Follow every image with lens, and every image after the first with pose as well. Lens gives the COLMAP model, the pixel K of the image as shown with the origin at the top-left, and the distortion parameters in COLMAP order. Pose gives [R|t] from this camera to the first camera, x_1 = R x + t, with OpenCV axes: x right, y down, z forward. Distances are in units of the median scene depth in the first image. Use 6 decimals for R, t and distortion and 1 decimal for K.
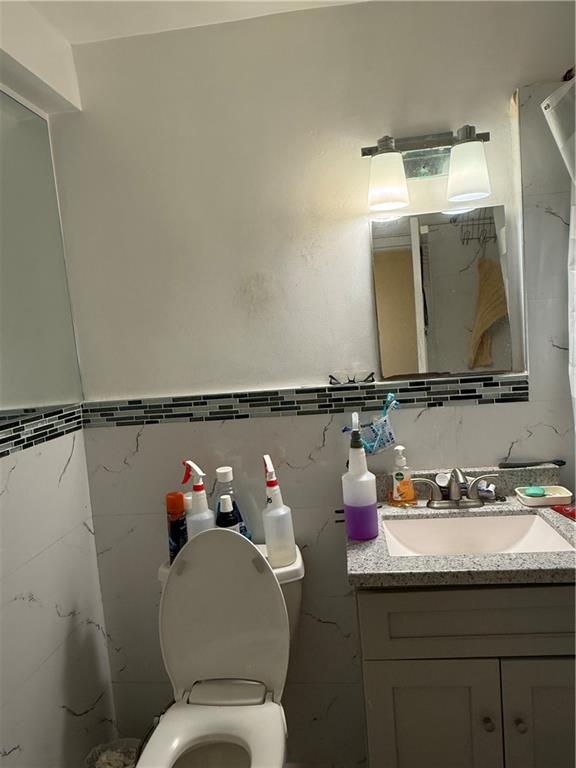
lens RADIAL K [[492.1, 0, 289.1], [0, 492.1, 384.9], [0, 0, 1]] dist [-0.008440, -0.000832]
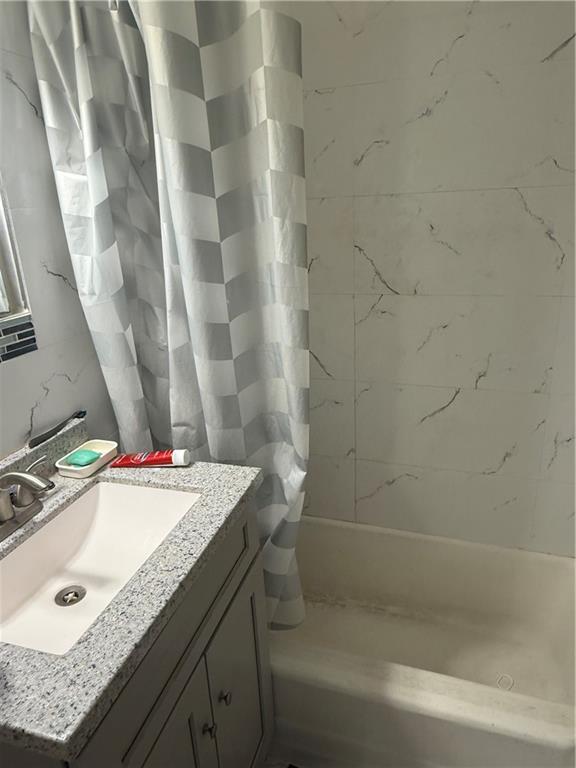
lens RADIAL K [[492.1, 0, 288.6], [0, 492.1, 380.8], [0, 0, 1]] dist [-0.008440, -0.000832]
pose [[0.174429, -0.250244, 0.952341, -0.171571], [0.116296, 0.965634, 0.232436, -0.050537], [-0.977778, 0.070210, 0.197537, 0.491623]]
